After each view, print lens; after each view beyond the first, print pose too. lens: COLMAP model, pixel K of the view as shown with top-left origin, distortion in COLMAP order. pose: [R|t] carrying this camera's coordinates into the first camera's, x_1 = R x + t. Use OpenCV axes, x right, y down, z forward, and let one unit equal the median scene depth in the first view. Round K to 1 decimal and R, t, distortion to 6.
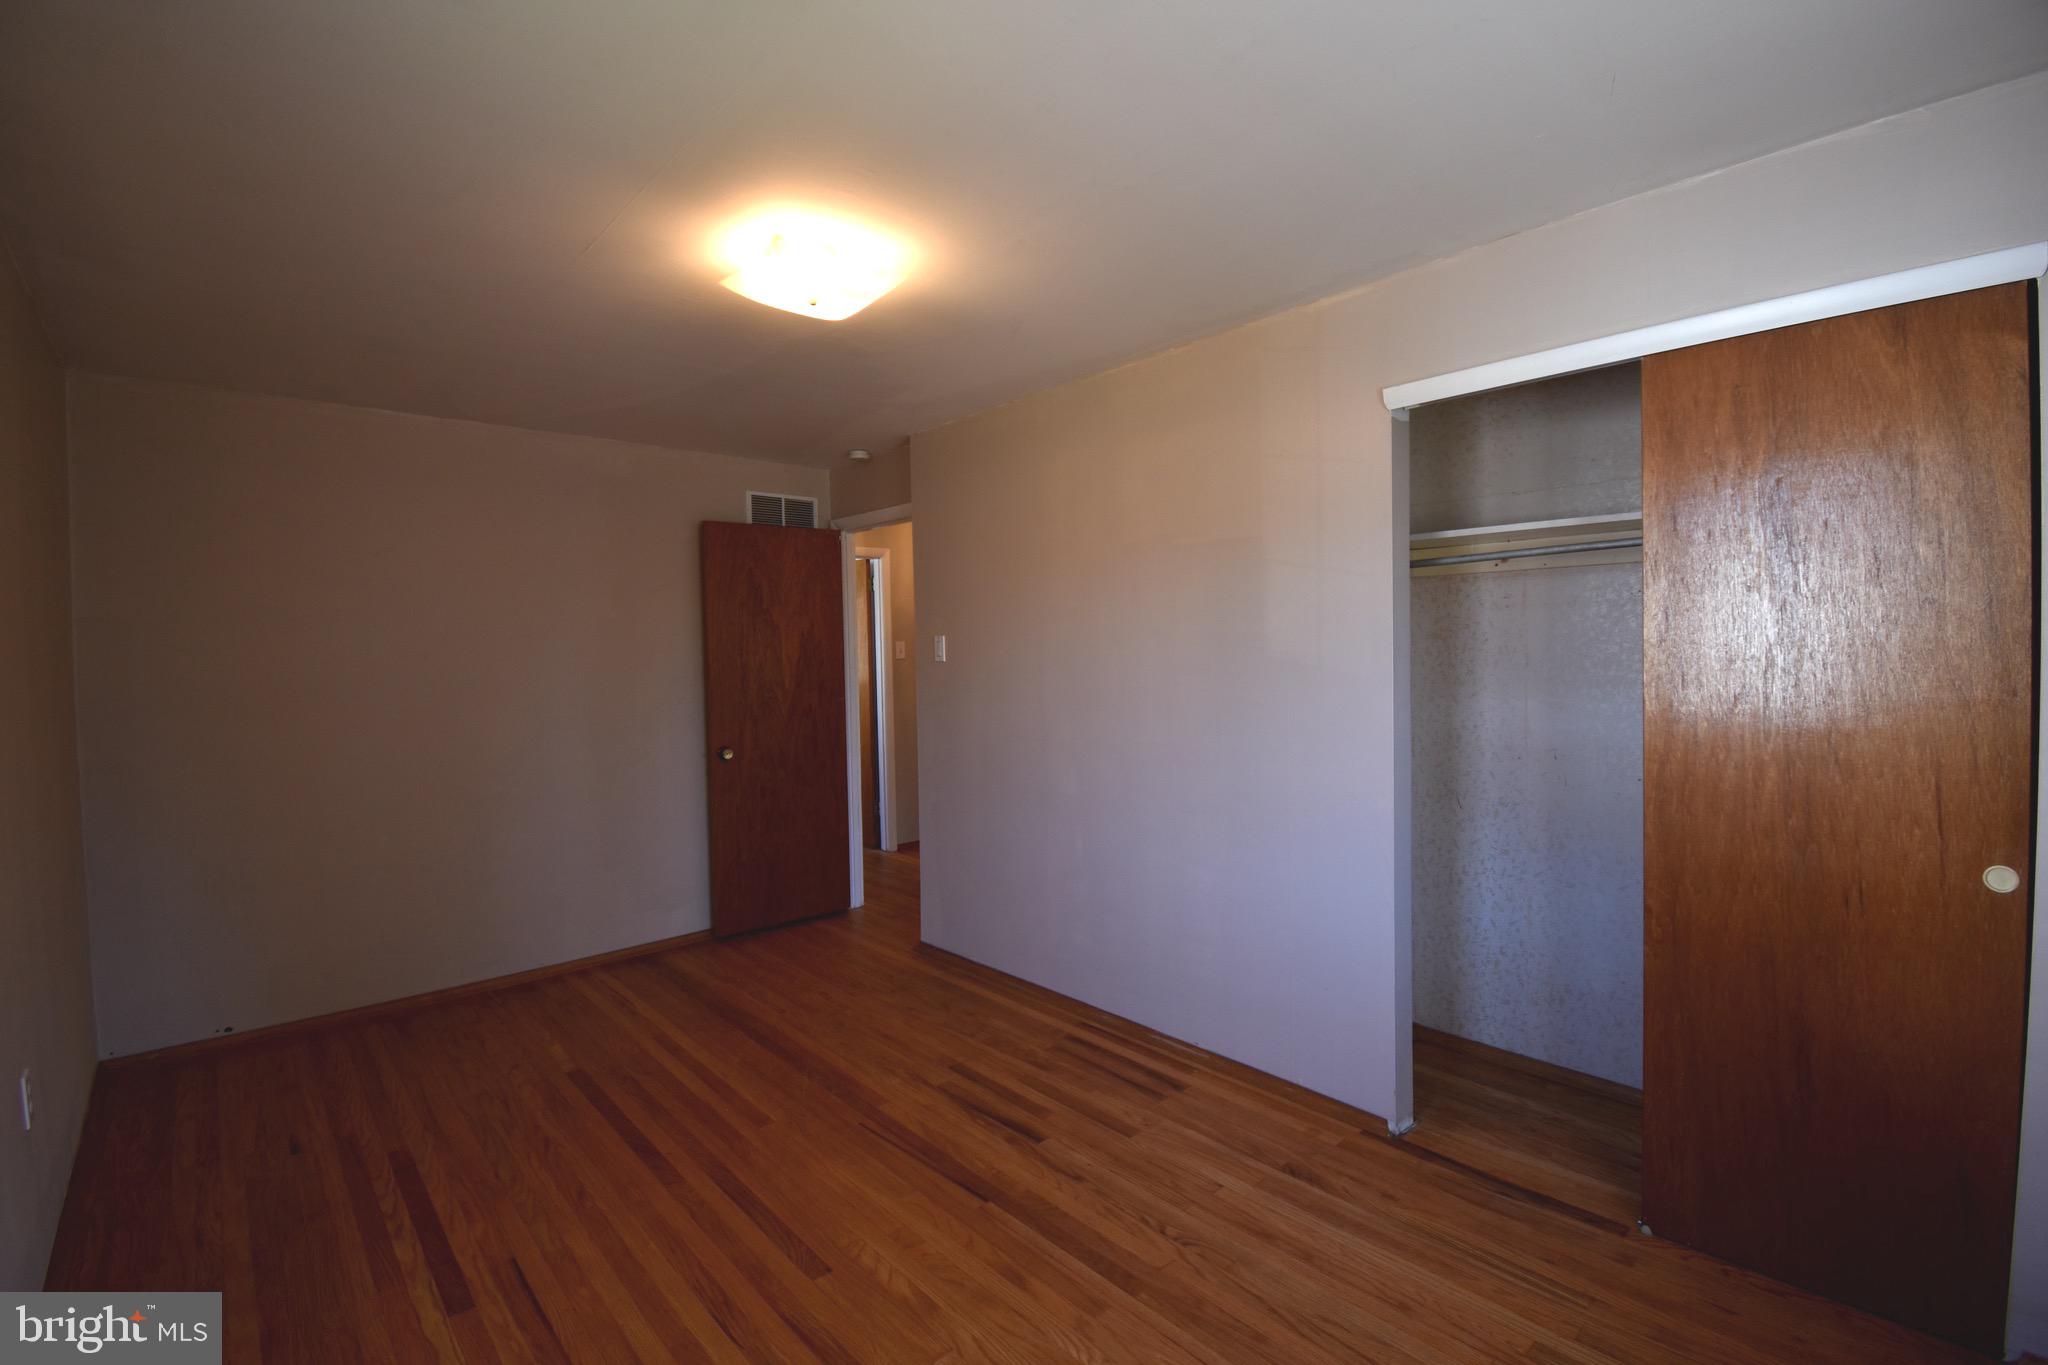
lens RADIAL K [[901.8, 0, 1030.1], [0, 901.8, 674.6], [0, 0, 1]] dist [0.009727, -0.019422]
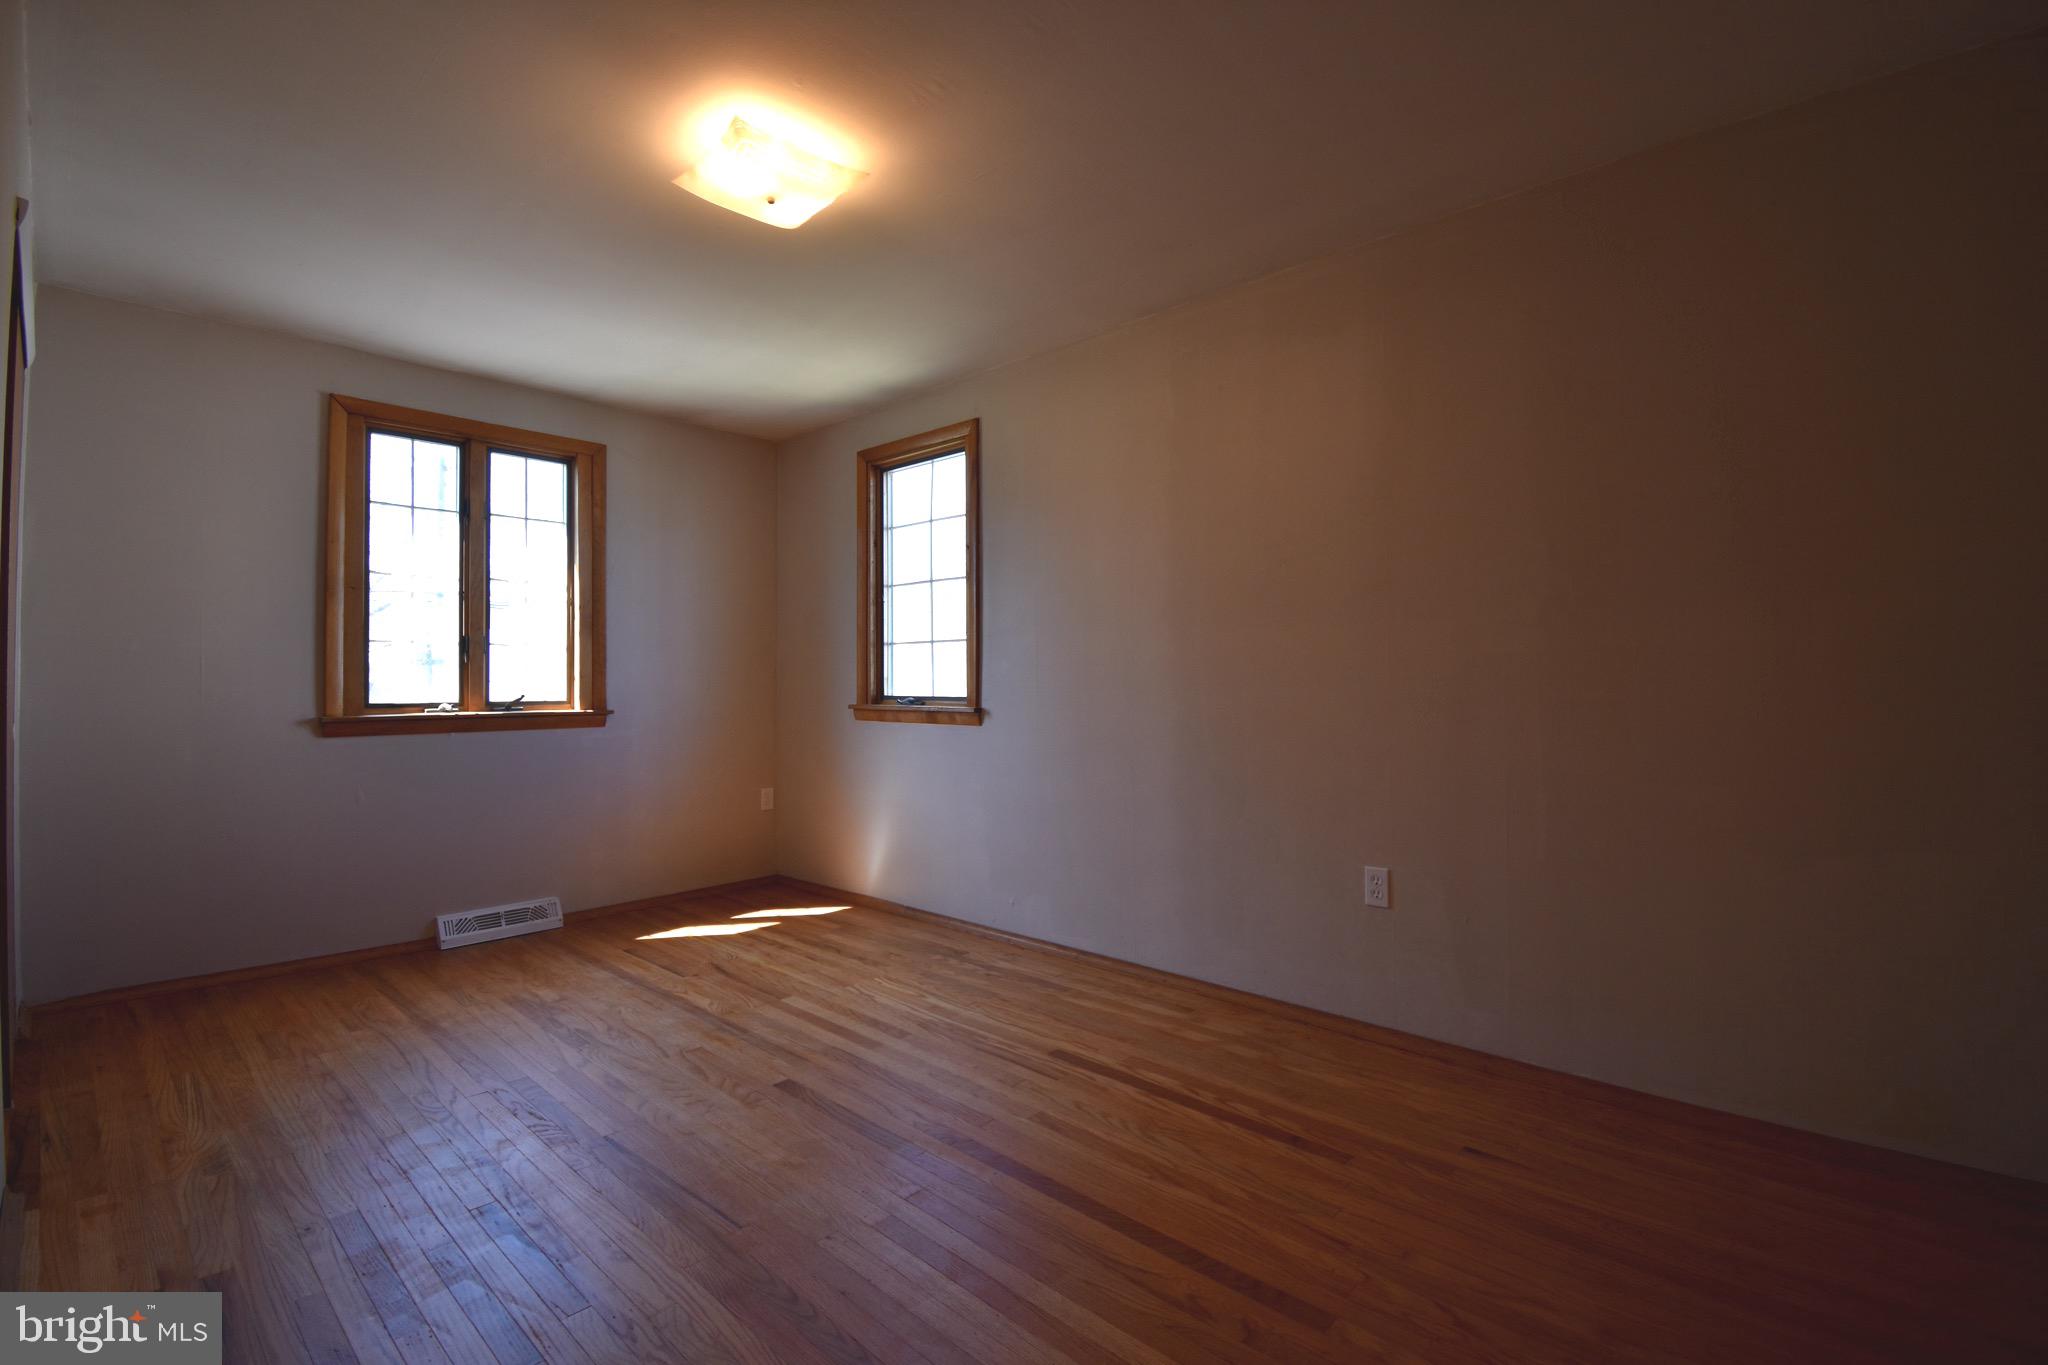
lens RADIAL K [[901.8, 0, 1030.1], [0, 901.8, 674.6], [0, 0, 1]] dist [0.009727, -0.019422]
pose [[-0.995644, 0.015606, -0.091925, -0.417643], [0.015592, 0.999878, 0.000869, 0.117124], [0.091927, -0.000568, -0.995766, 2.041748]]
